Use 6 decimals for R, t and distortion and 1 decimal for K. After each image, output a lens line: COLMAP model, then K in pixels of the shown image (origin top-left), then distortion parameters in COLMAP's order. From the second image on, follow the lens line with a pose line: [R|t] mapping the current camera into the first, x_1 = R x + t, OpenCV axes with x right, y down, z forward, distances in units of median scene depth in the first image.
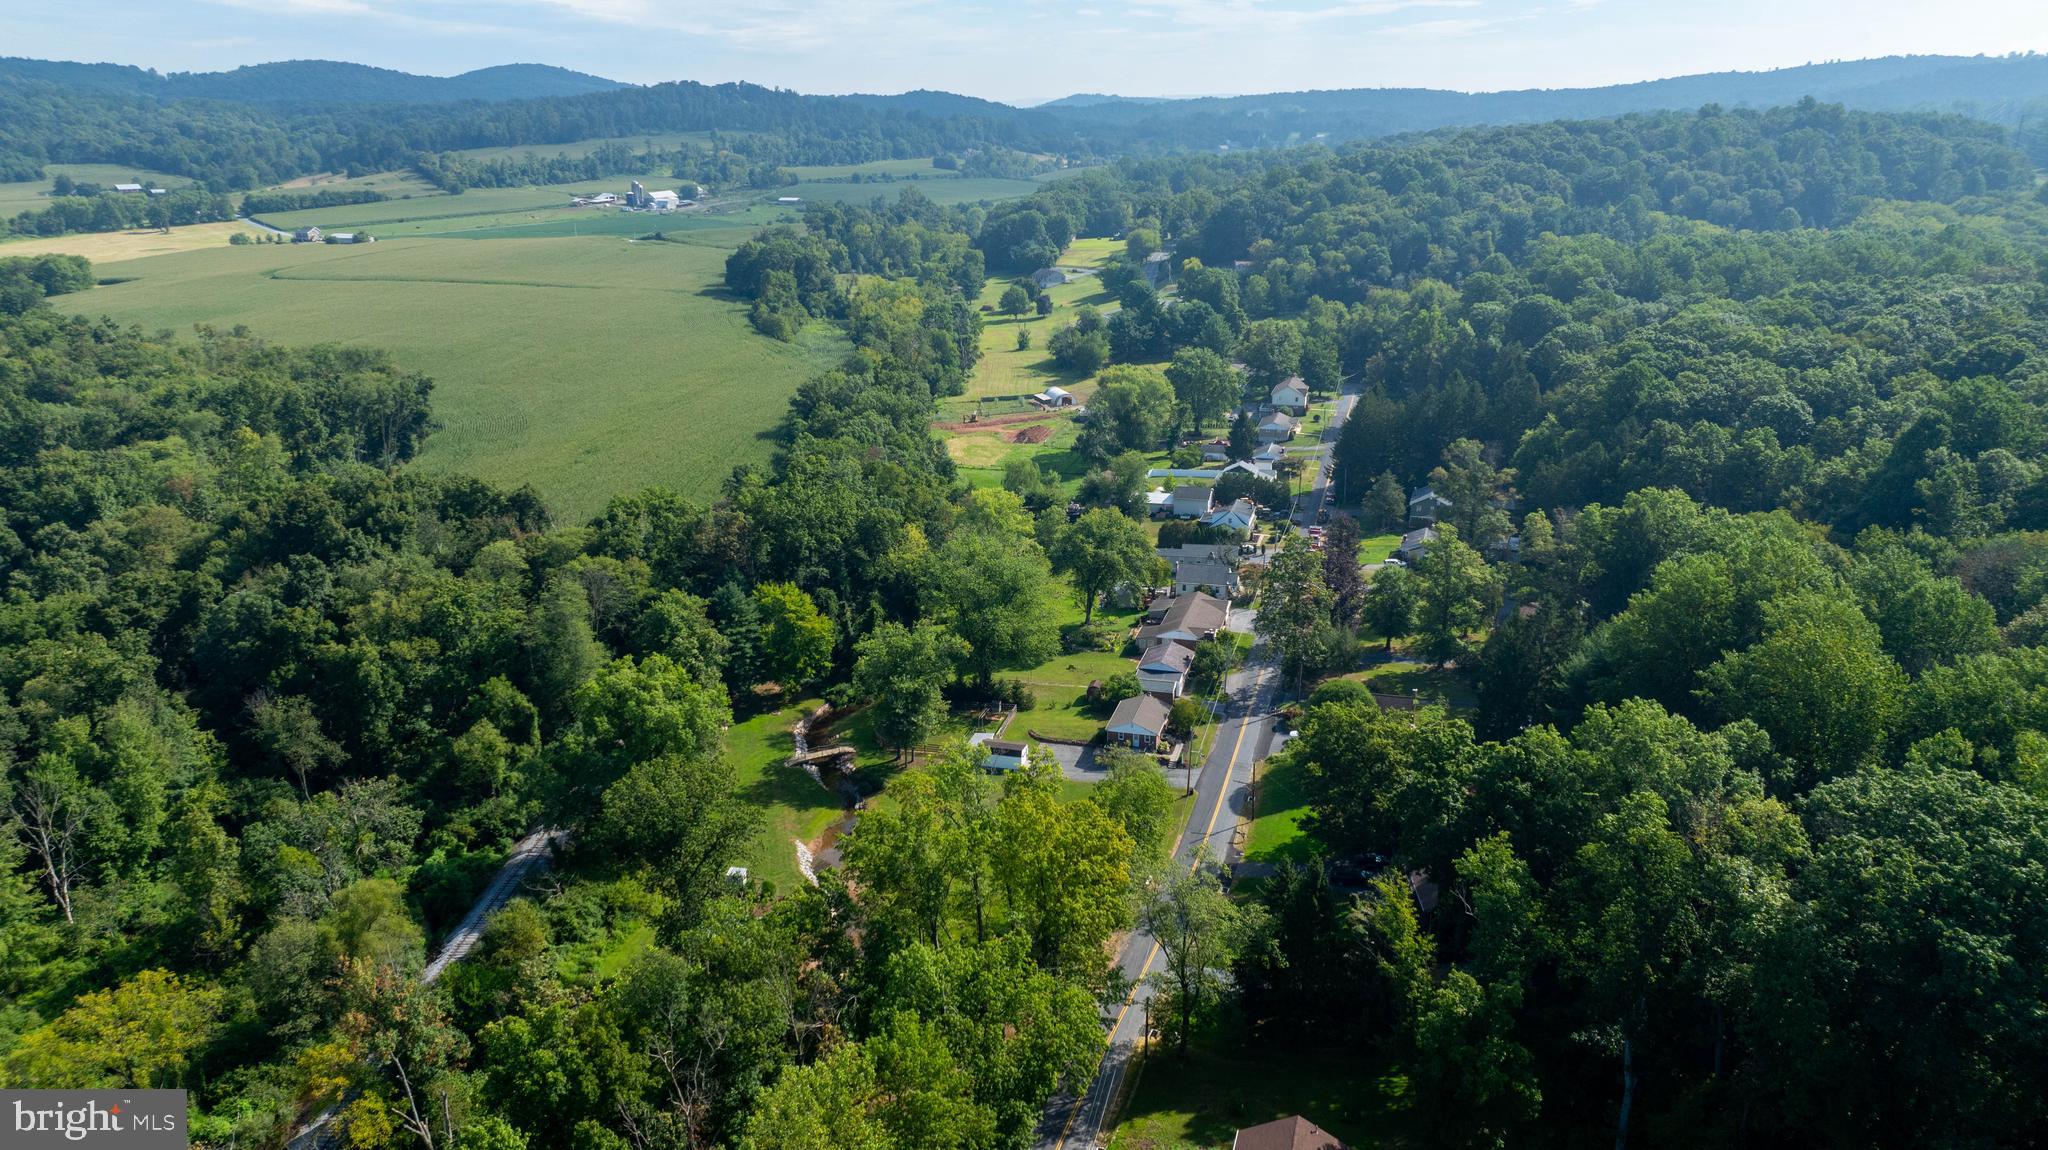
lens RADIAL K [[1436.7, 0, 1020.7], [0, 1436.7, 565.9], [0, 0, 1]] dist [-0.032876, 0.034883]
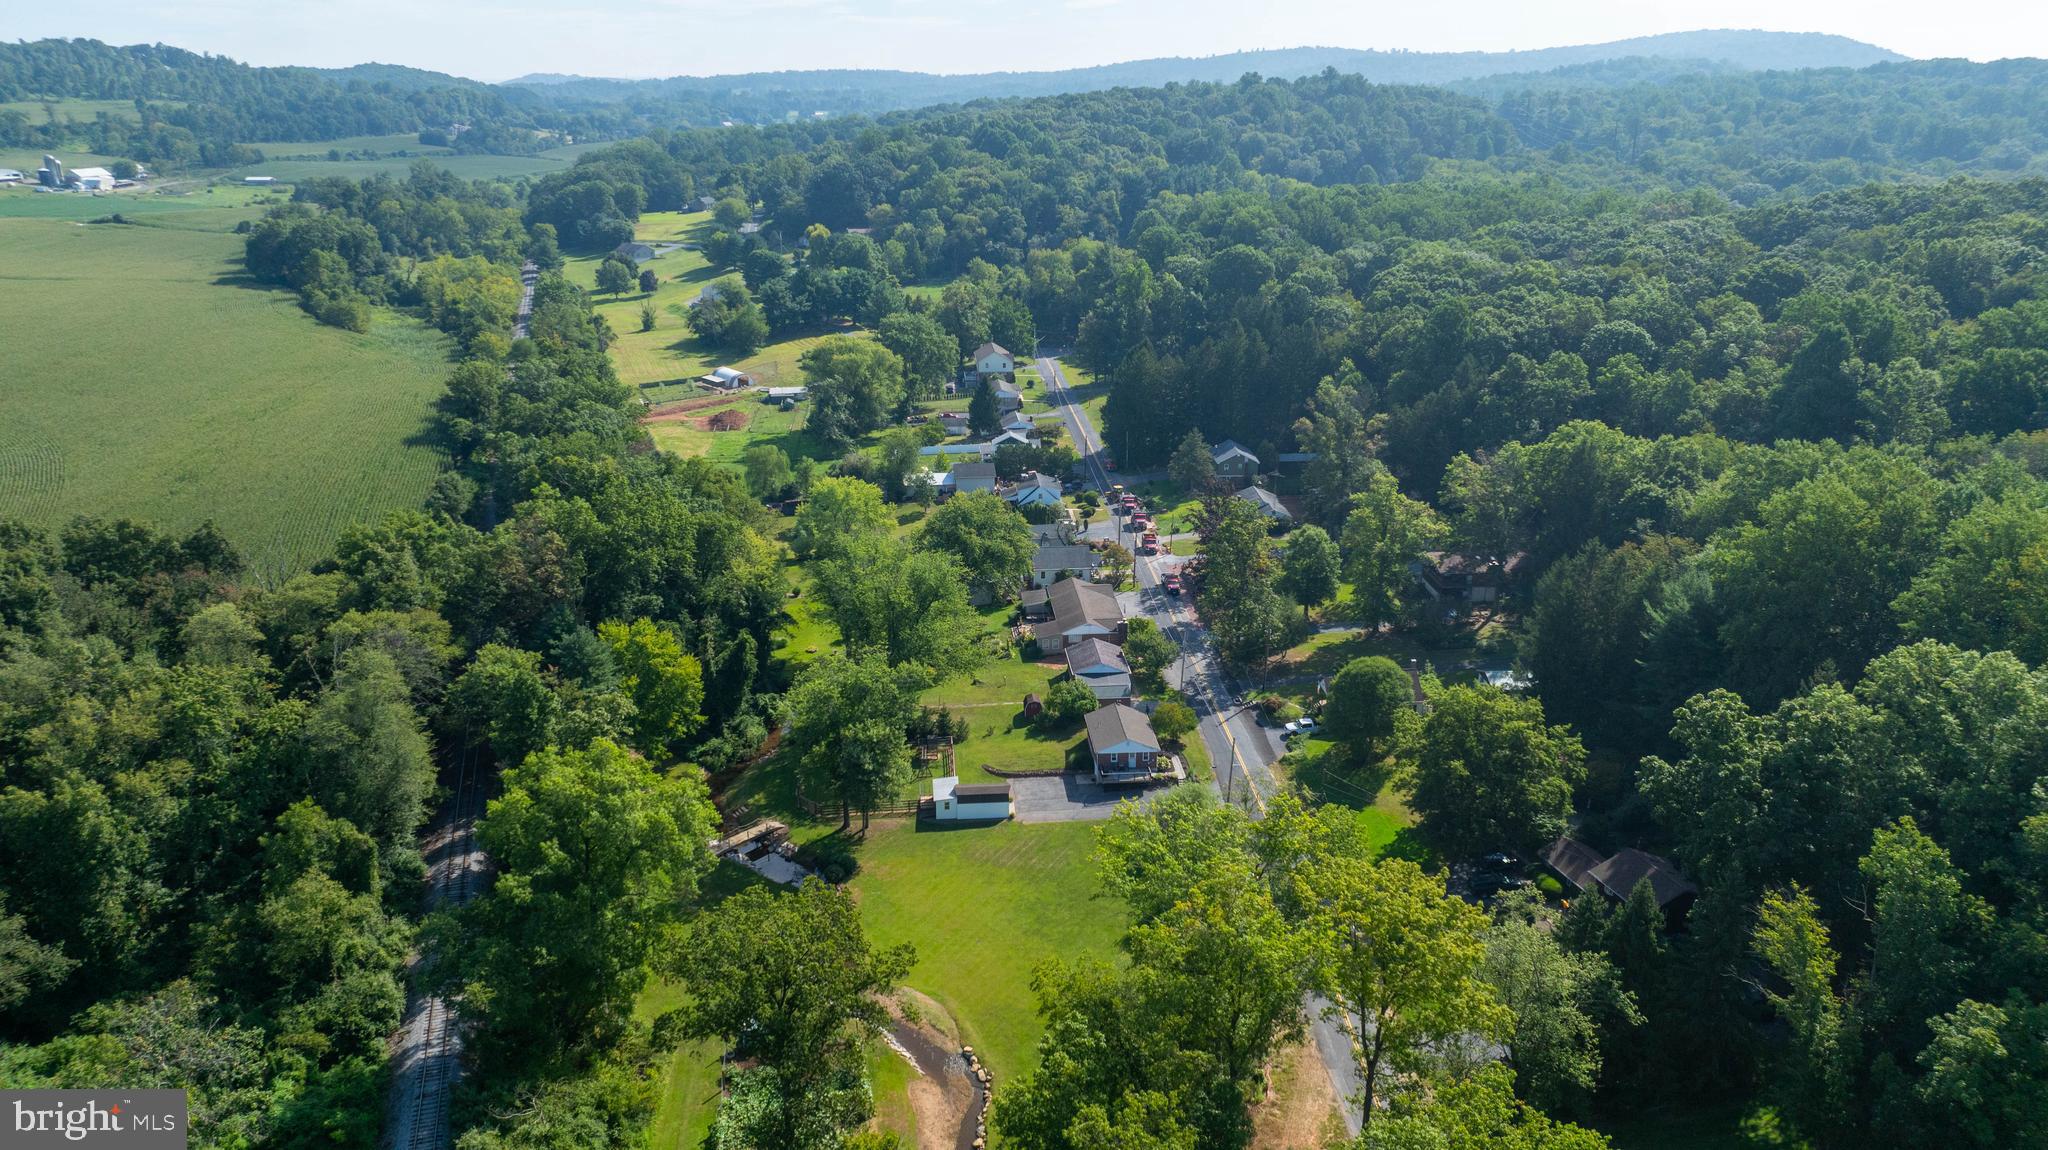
lens RADIAL K [[1436.7, 0, 1019.0], [0, 1436.7, 579.1], [0, 0, 1]] dist [-0.032876, 0.034883]
pose [[0.937645, -0.100625, 0.332710, -0.198145], [0.094501, 0.994924, 0.034582, -0.014520], [-0.334501, -0.000985, 0.942395, 0.188232]]
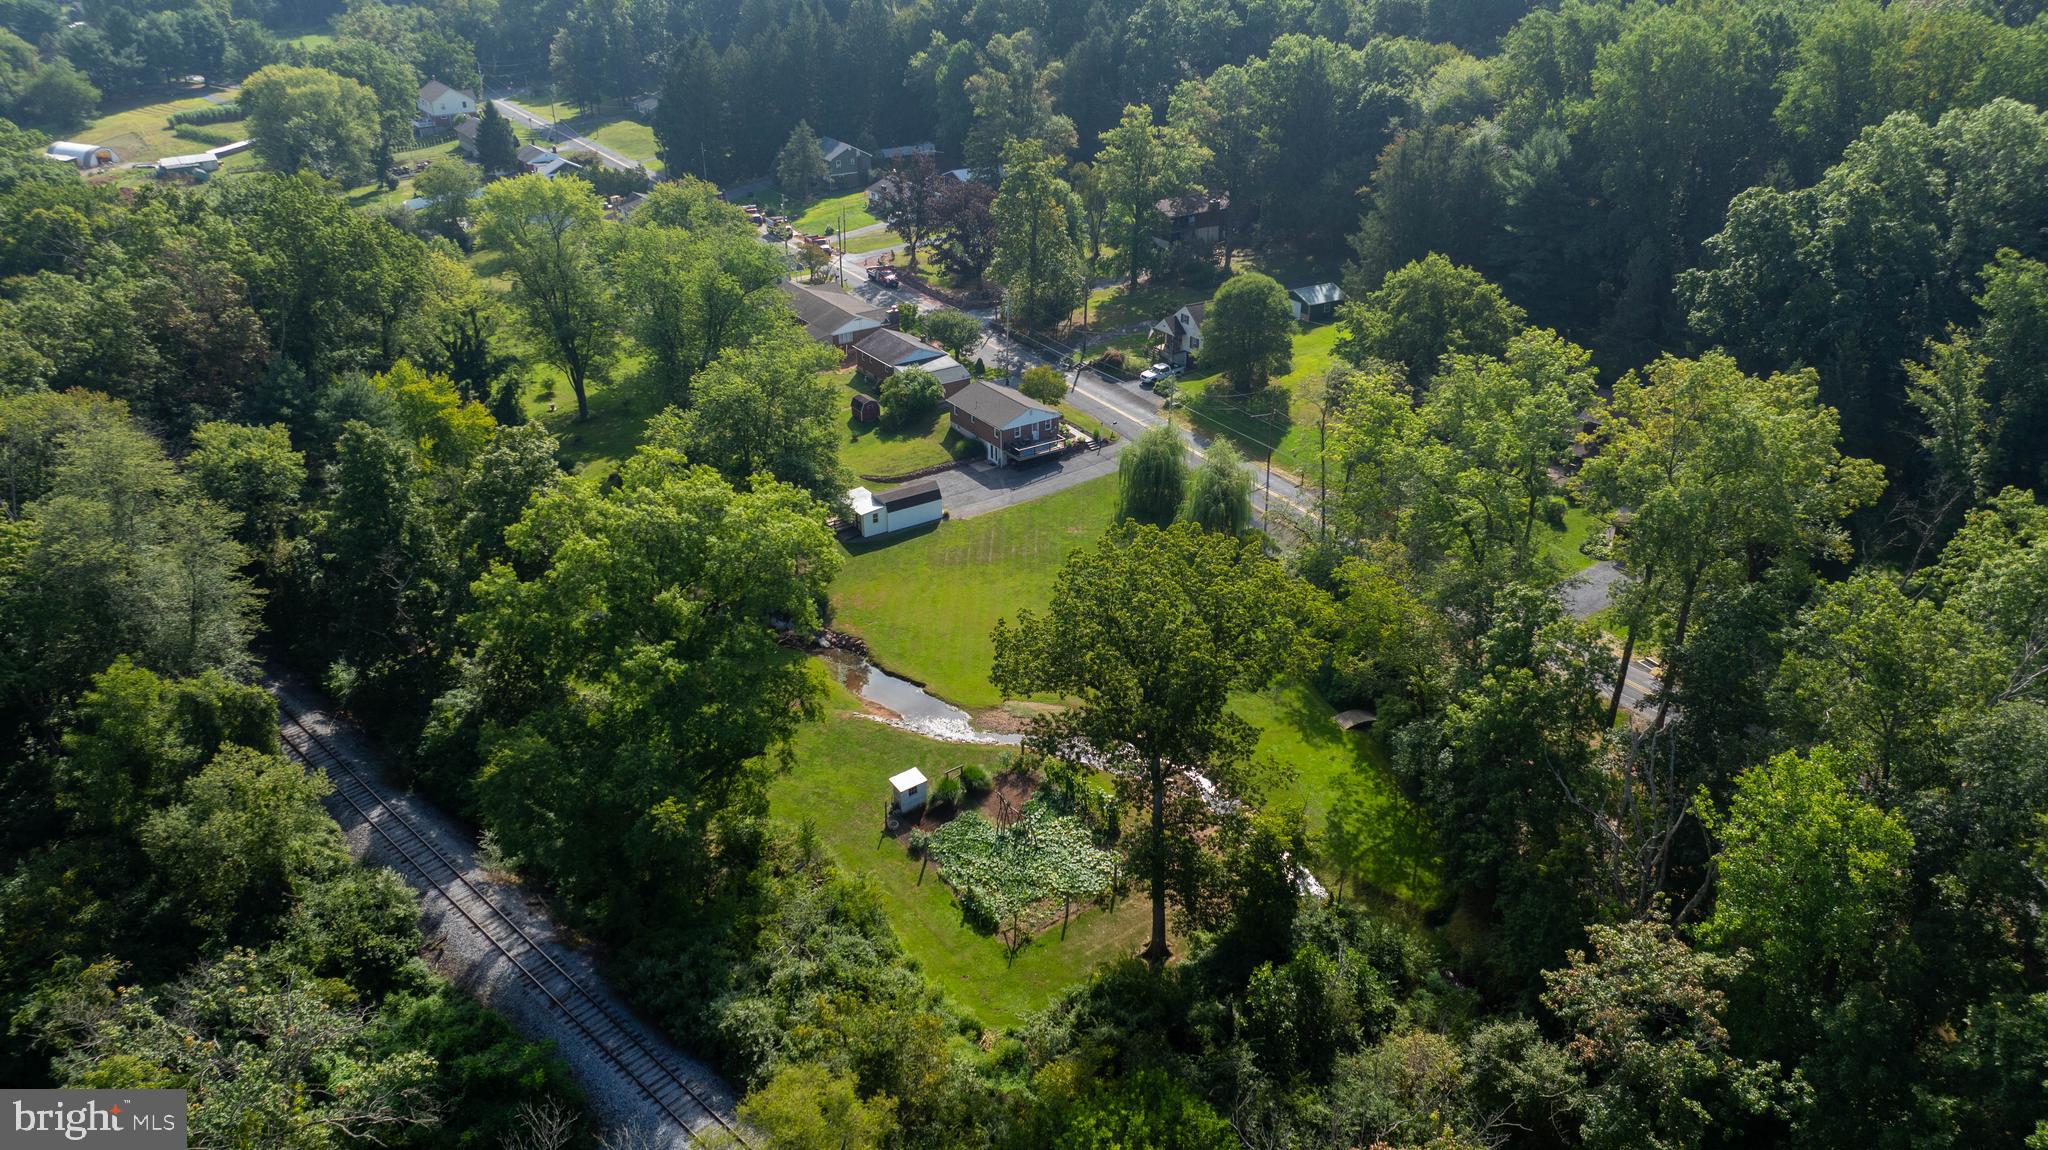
lens RADIAL K [[1436.7, 0, 1024.9], [0, 1436.7, 595.4], [0, 0, 1]] dist [-0.032876, 0.034883]
pose [[0.652805, -0.343448, 0.675195, -0.354653], [0.230664, 0.939113, 0.254679, 0.010016], [-0.721553, -0.010513, 0.692279, 0.396541]]
